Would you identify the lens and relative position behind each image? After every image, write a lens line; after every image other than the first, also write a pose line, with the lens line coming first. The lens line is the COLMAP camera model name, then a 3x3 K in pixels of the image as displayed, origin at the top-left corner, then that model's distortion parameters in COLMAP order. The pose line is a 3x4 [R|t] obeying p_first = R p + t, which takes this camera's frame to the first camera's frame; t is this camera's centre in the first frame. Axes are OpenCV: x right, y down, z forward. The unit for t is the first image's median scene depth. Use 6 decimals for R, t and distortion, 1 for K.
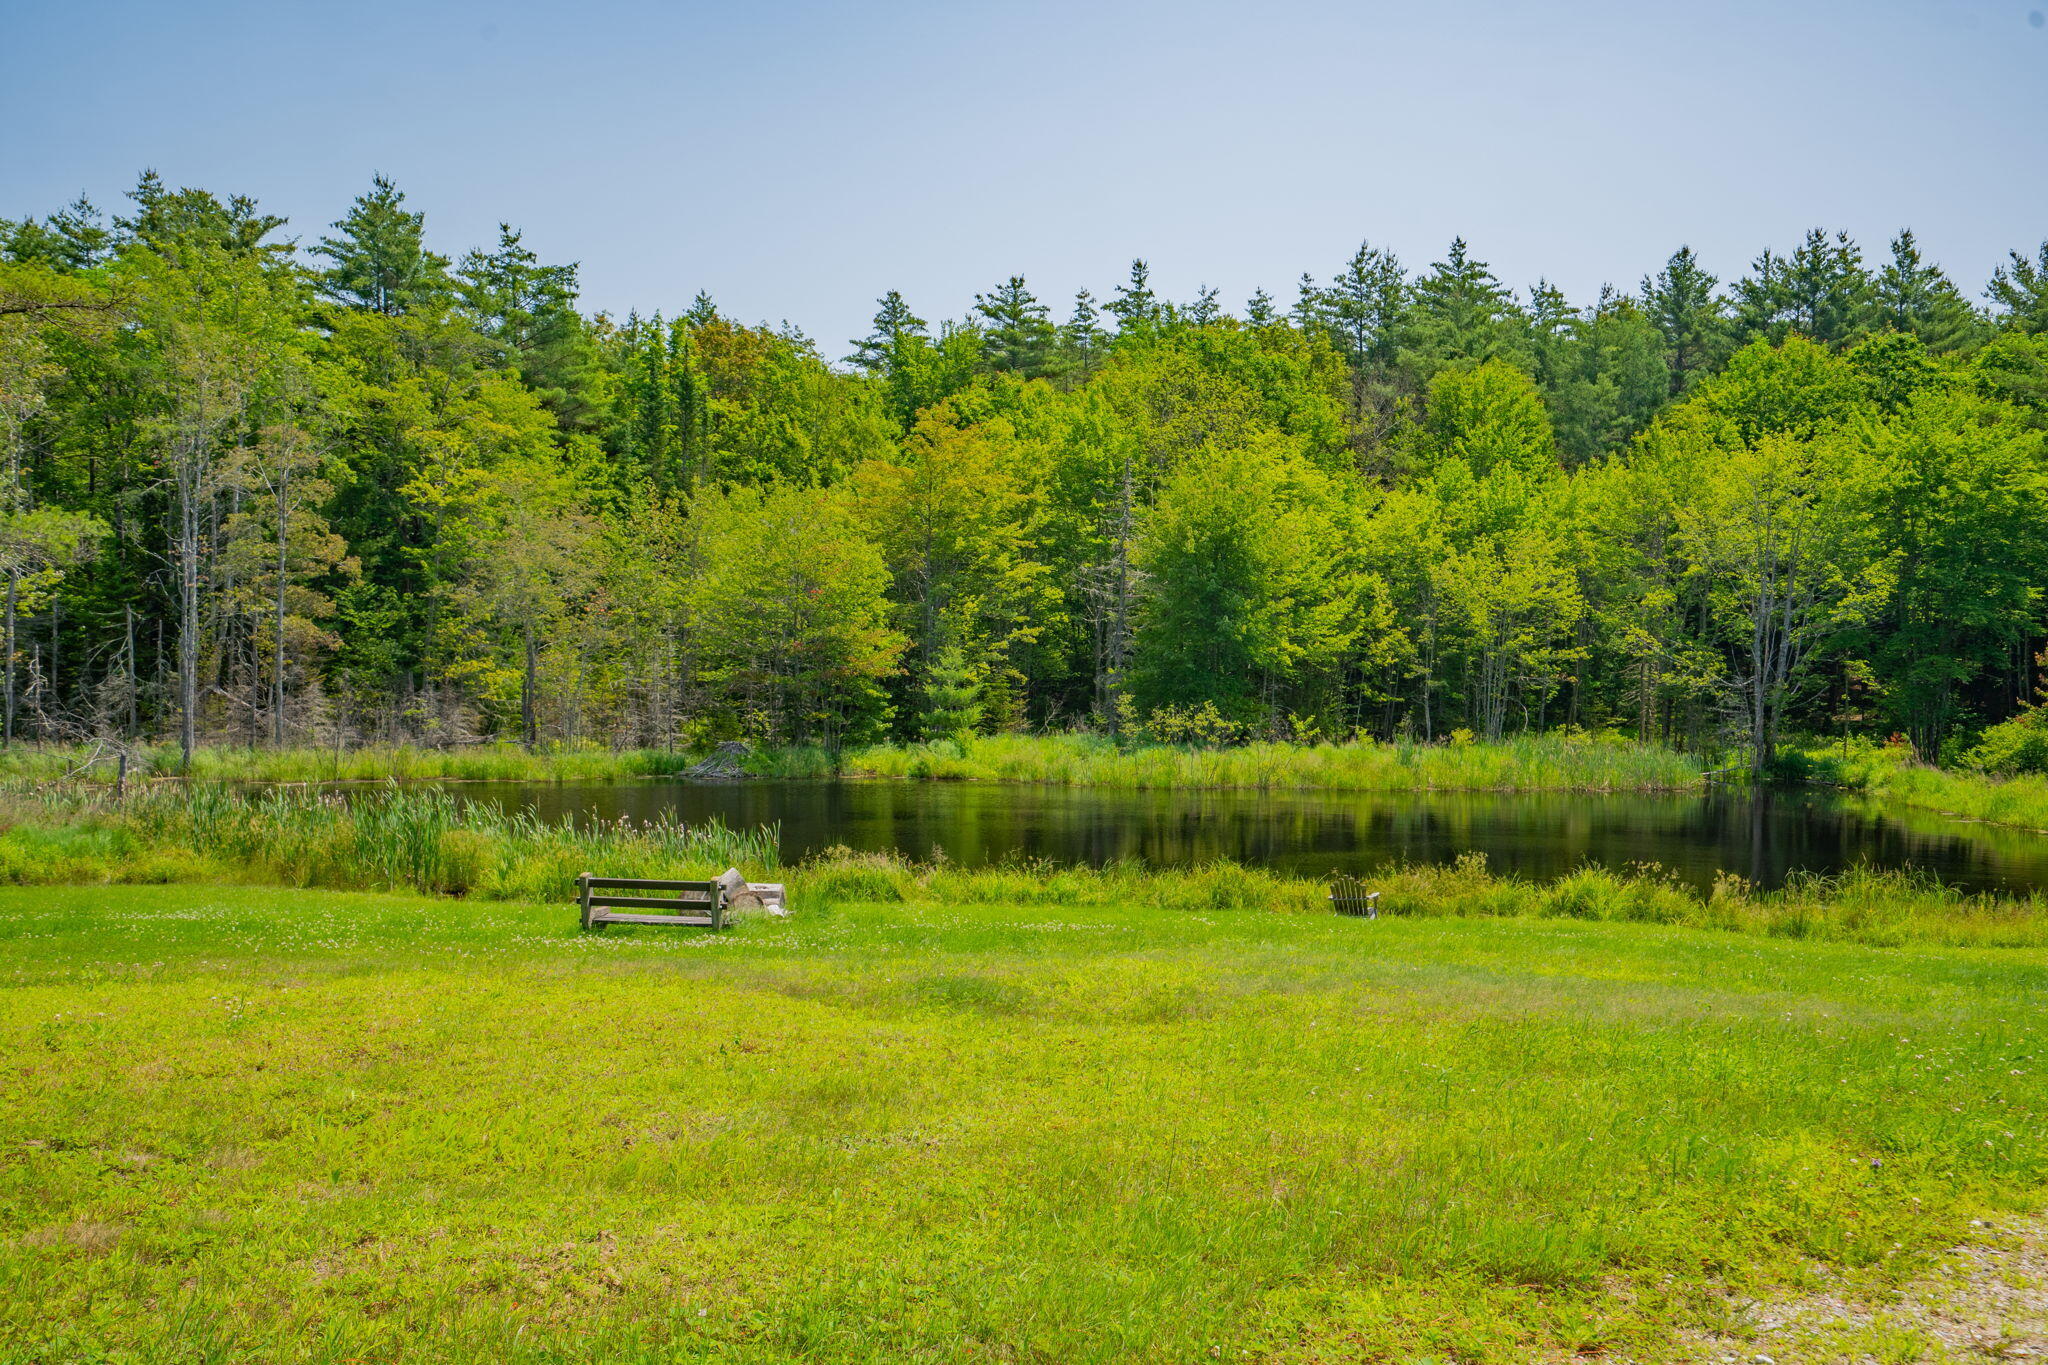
lens RADIAL K [[1838.5, 0, 1024.0], [0, 1838.5, 682.5], [0, 0, 1]] dist [0.002487, 0.095592]
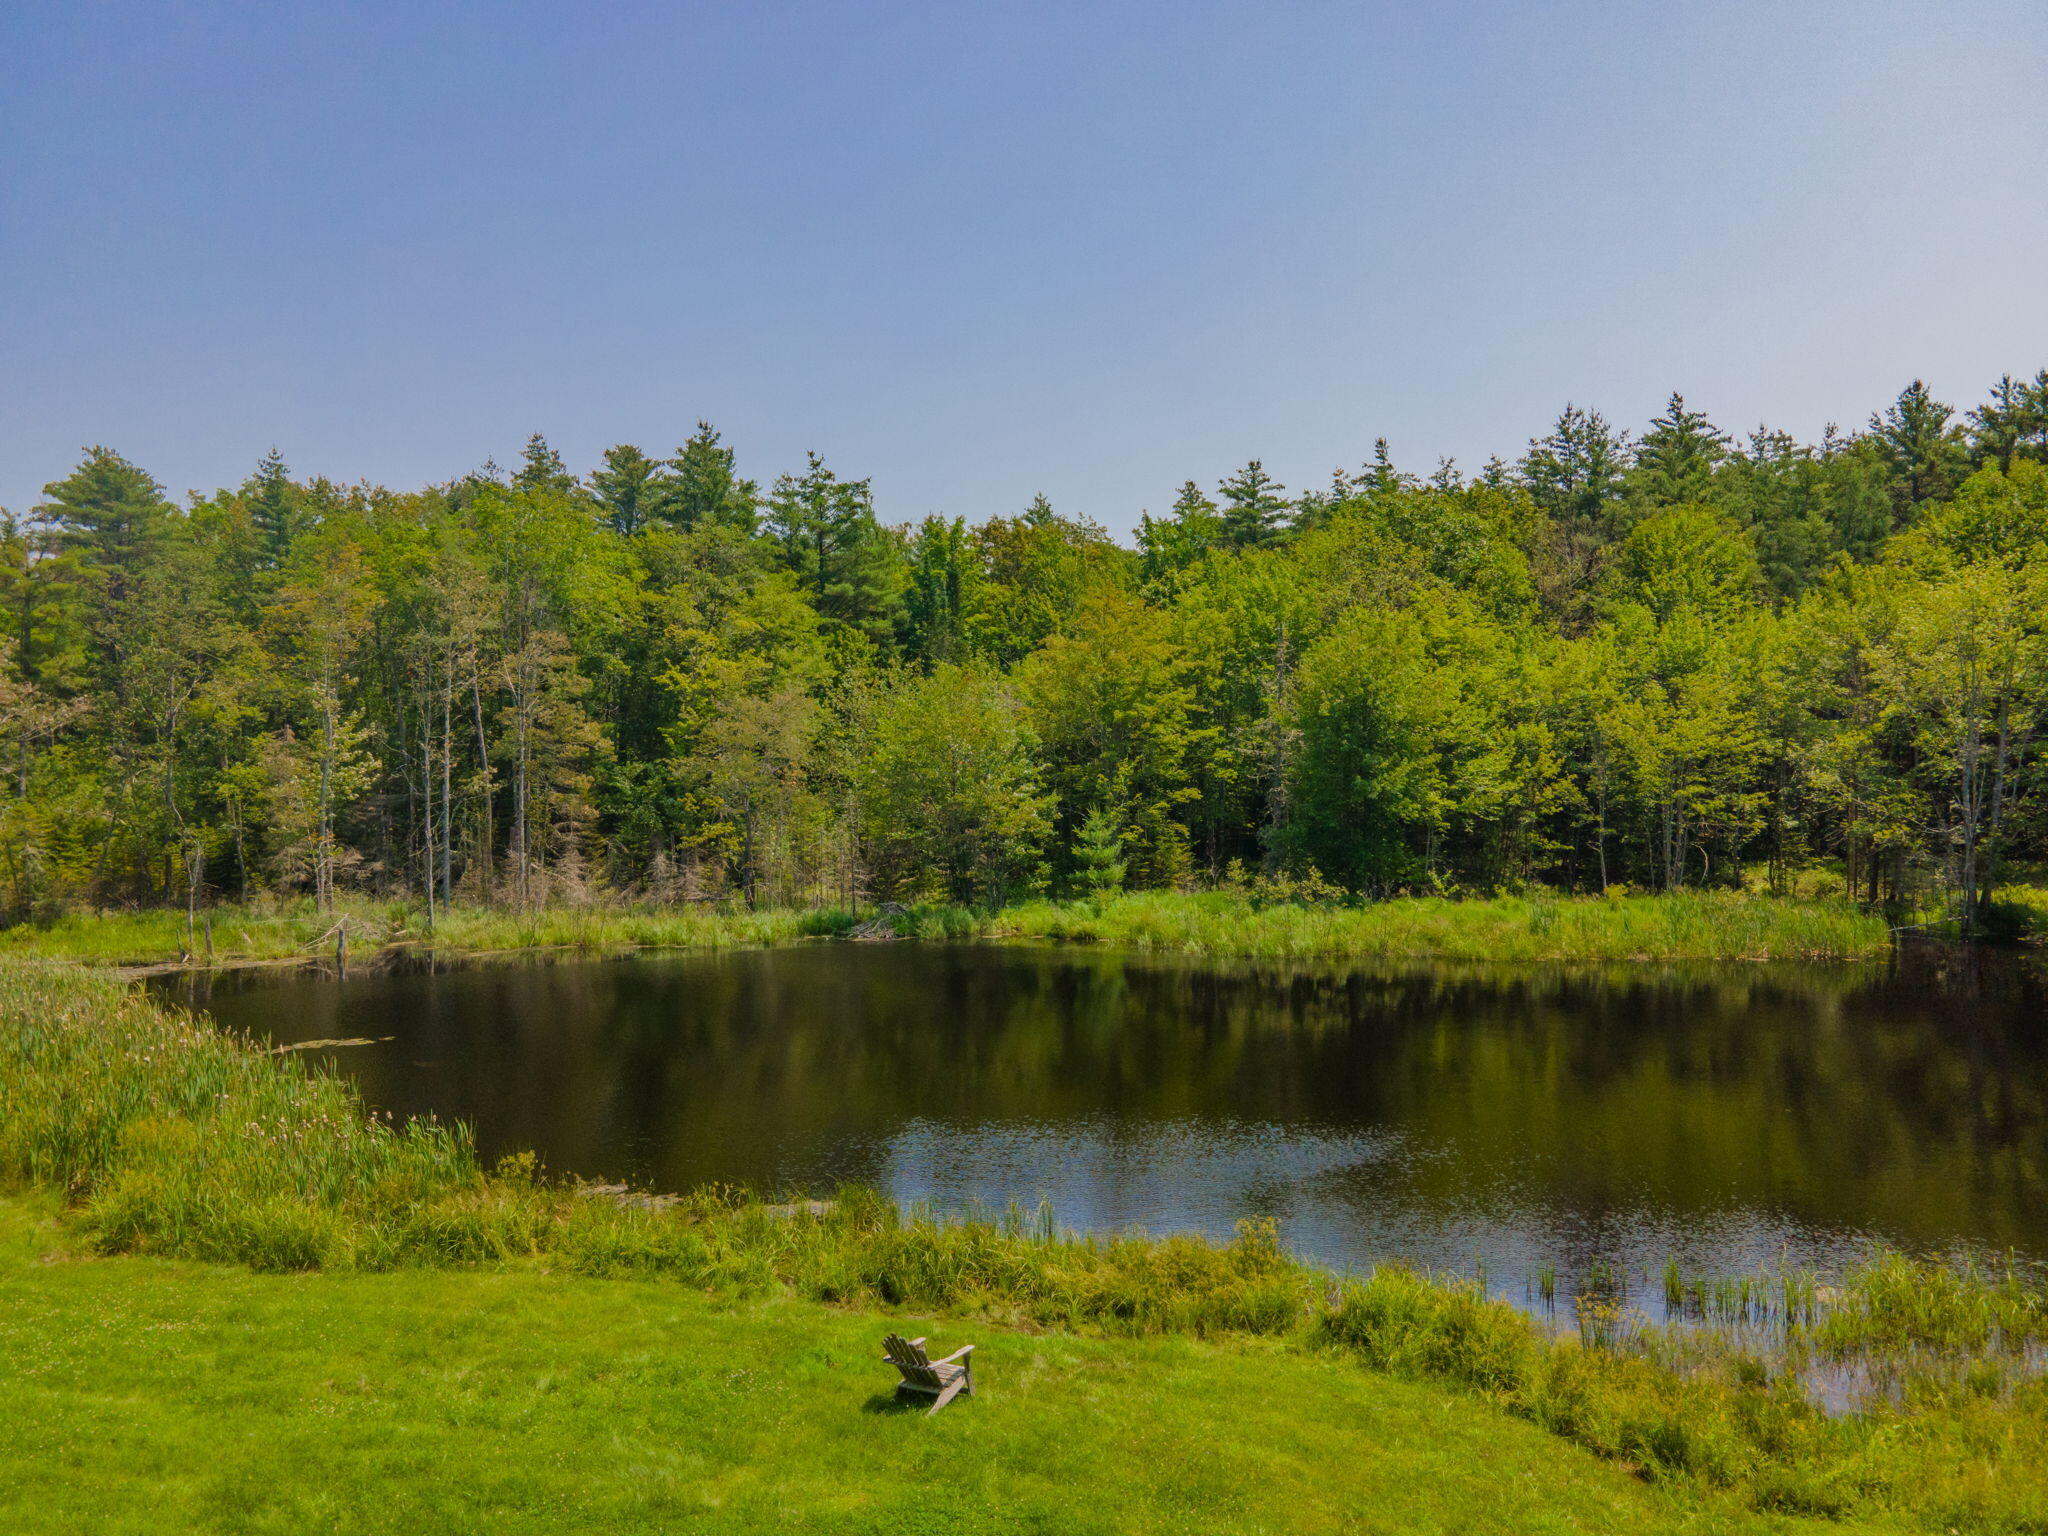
lens RADIAL K [[1425.4, 0, 1024.0], [0, 1425.4, 768.0], [0, 0, 1]] dist [-0.001155, 0.033221]
pose [[0.967976, -0.024010, -0.249890, 0.098763], [0.020372, 0.999646, -0.017133, -0.023983], [0.250213, 0.011494, 0.968123, 0.145900]]
